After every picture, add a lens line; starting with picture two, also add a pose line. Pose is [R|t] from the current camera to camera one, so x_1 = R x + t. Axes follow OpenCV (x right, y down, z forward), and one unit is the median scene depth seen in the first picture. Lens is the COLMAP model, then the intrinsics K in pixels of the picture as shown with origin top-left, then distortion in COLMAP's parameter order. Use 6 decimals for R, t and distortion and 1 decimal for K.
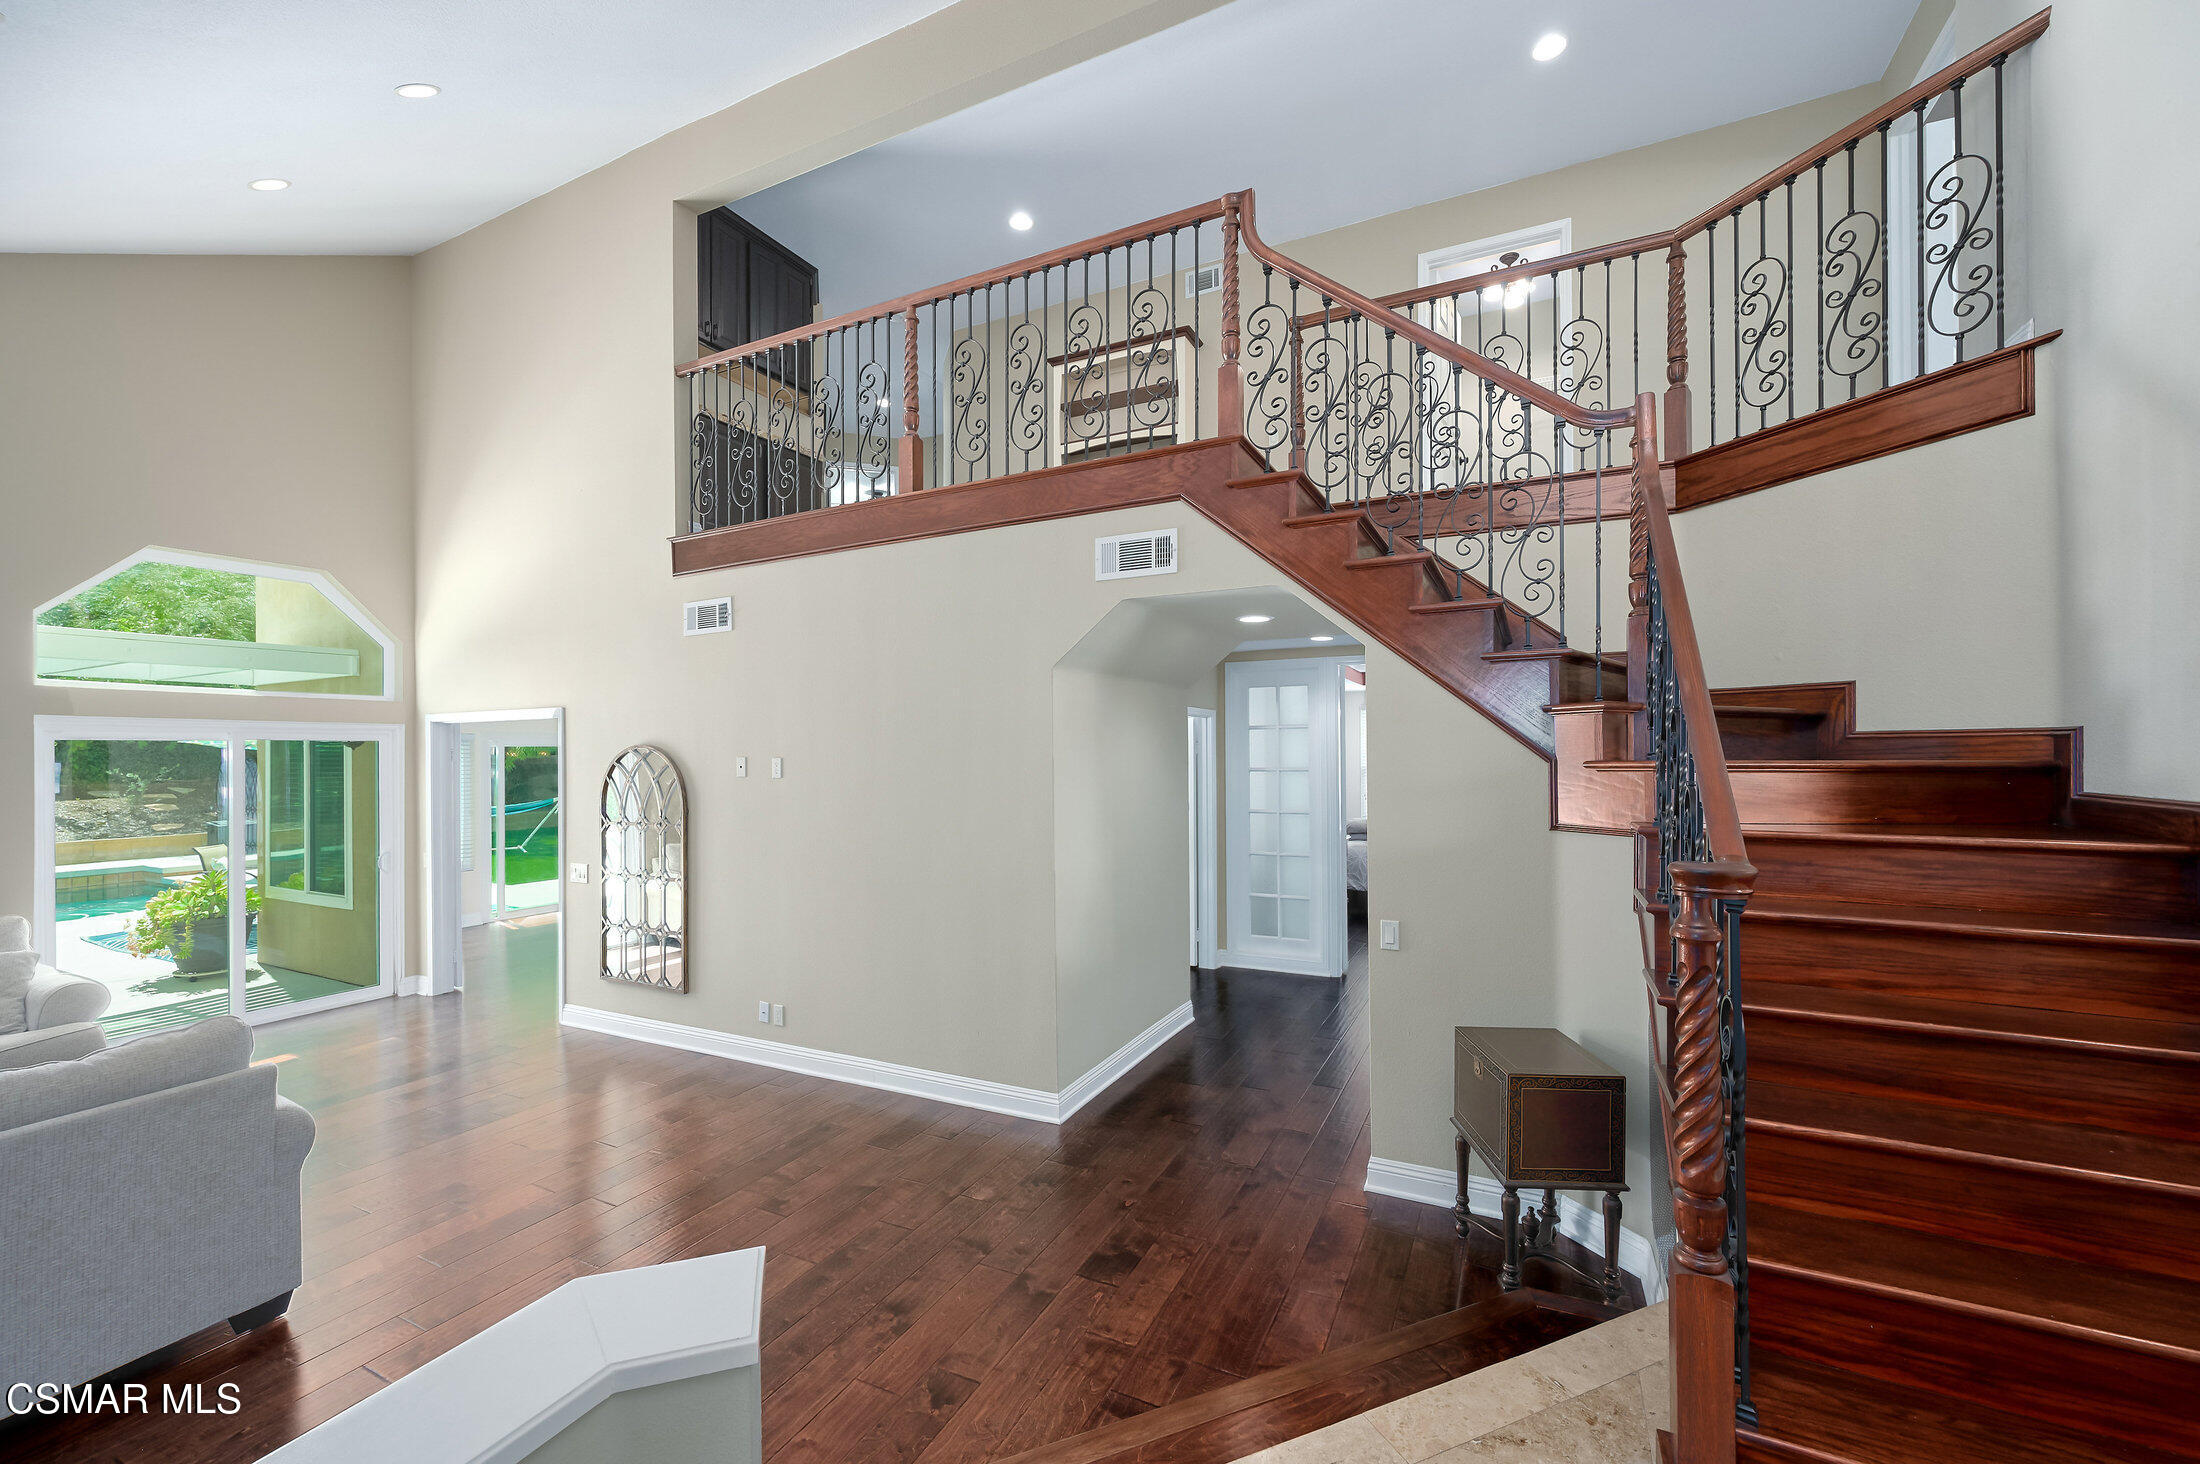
lens RADIAL K [[916.3, 0, 1145.3], [0, 916.3, 753.2], [0, 0, 1]] dist [0.002381, -0.000089]
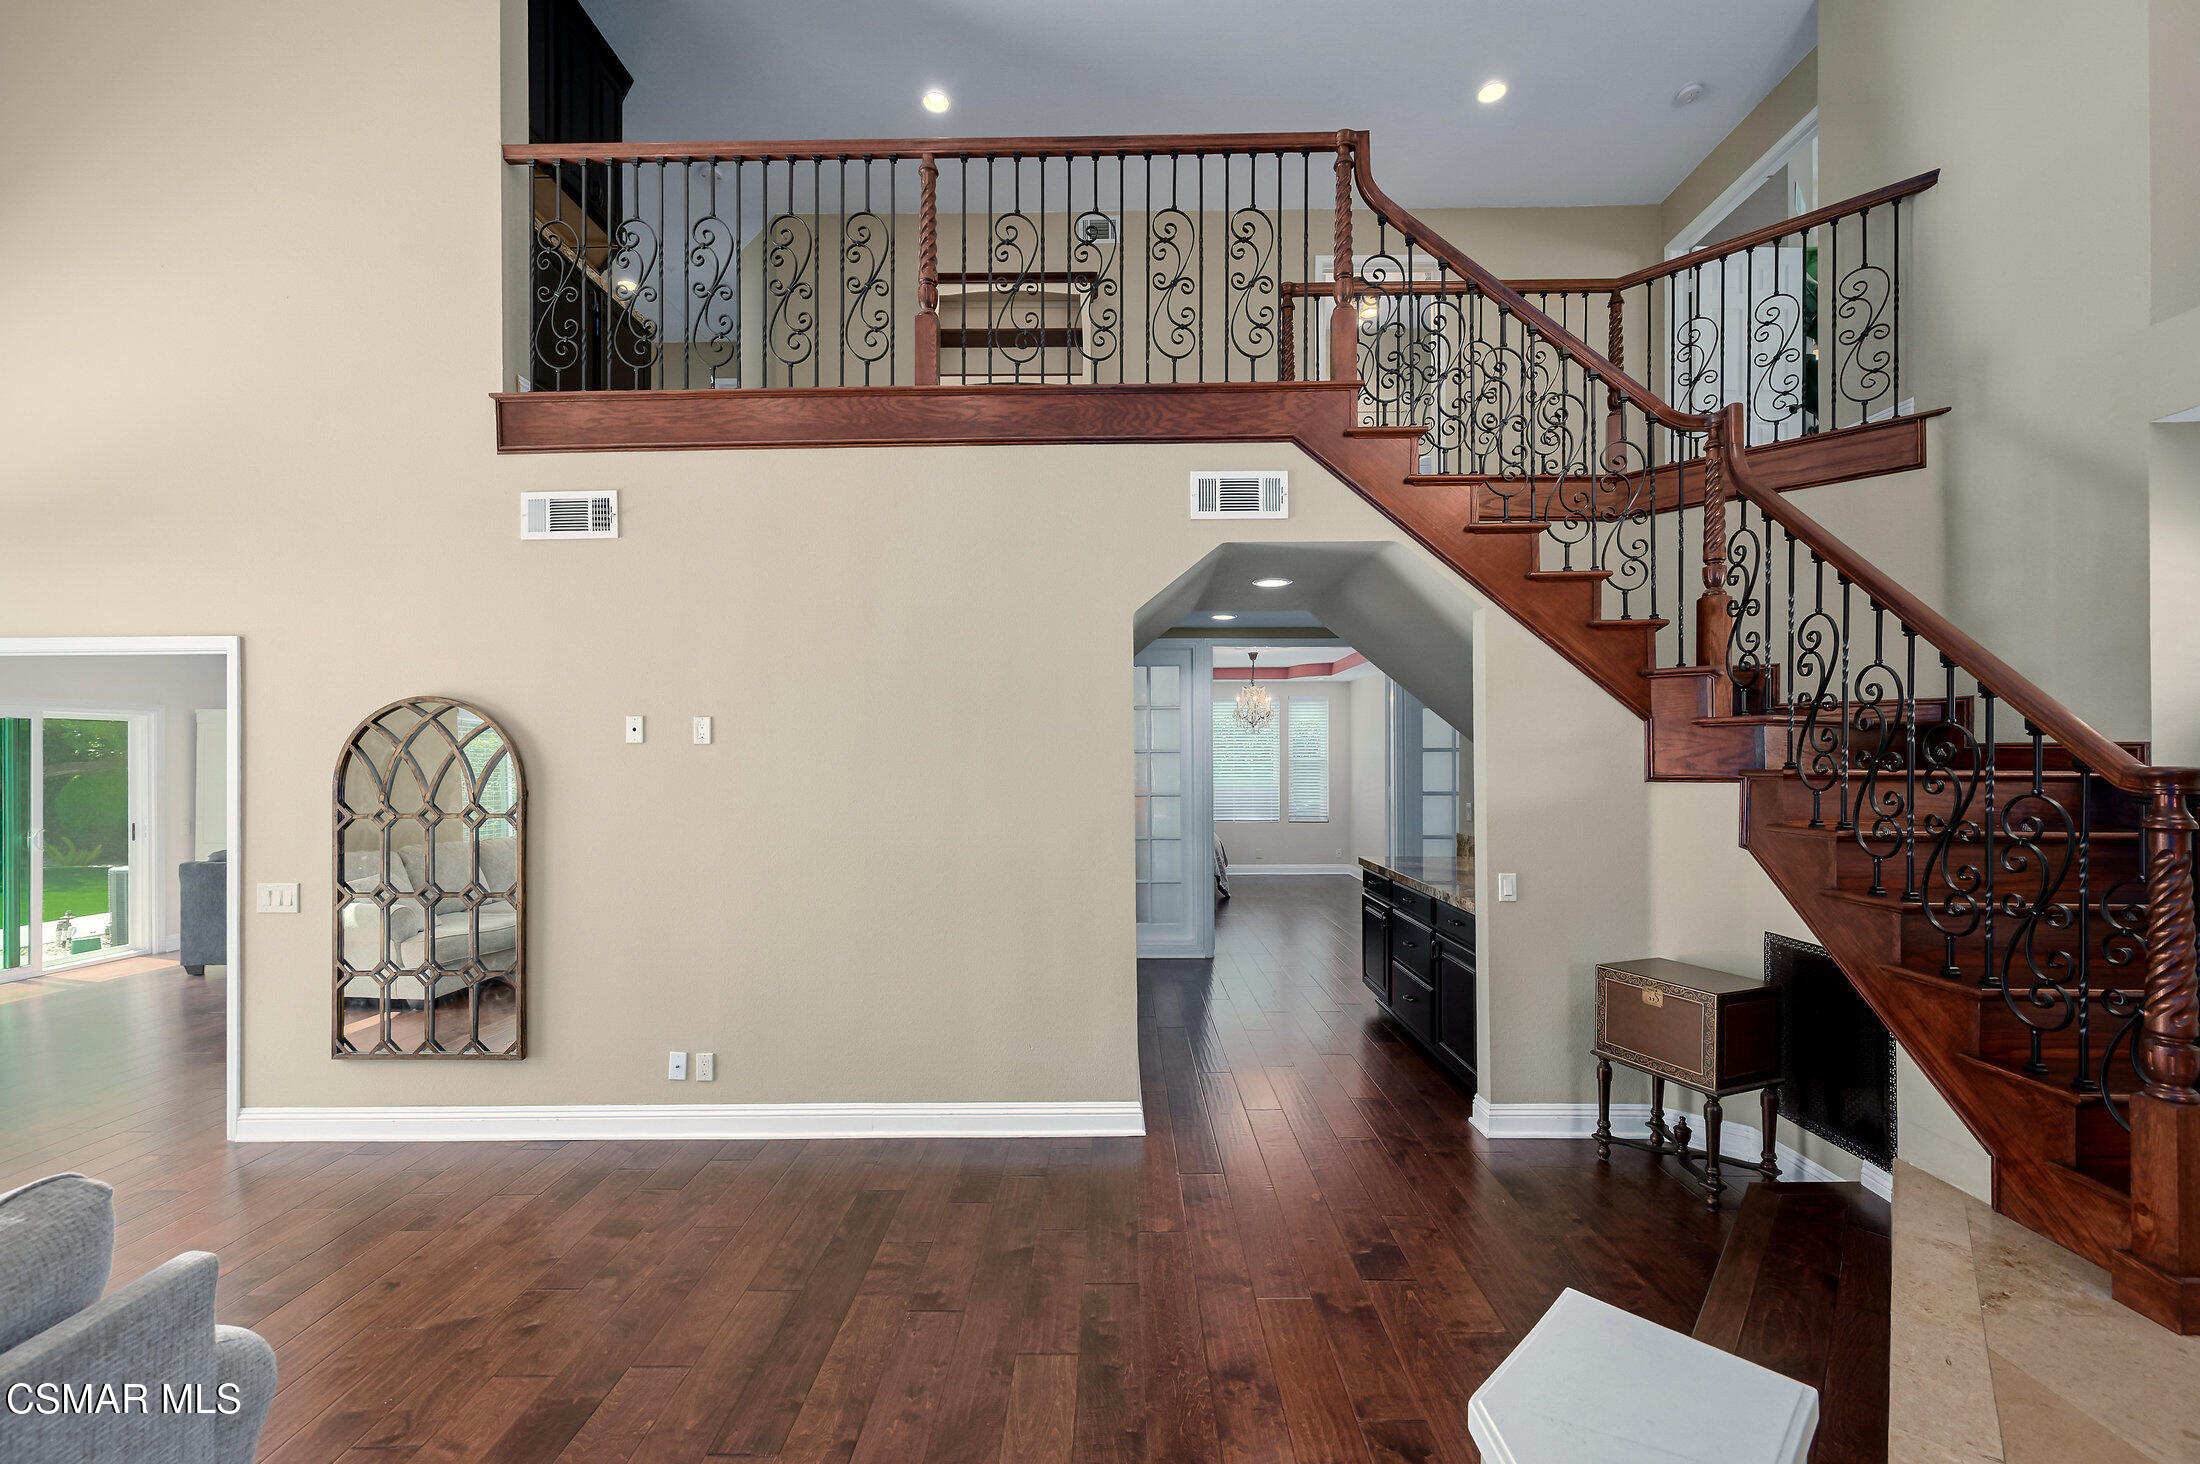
lens RADIAL K [[916.3, 0, 1099.1], [0, 916.3, 763.0], [0, 0, 1]] dist [0.002381, -0.000089]
pose [[0.896447, 0.002285, 0.443145, -0.539638], [-0.001162, 0.999995, -0.002805, 0.053315], [-0.443149, 0.002000, 0.896446, 0.243932]]
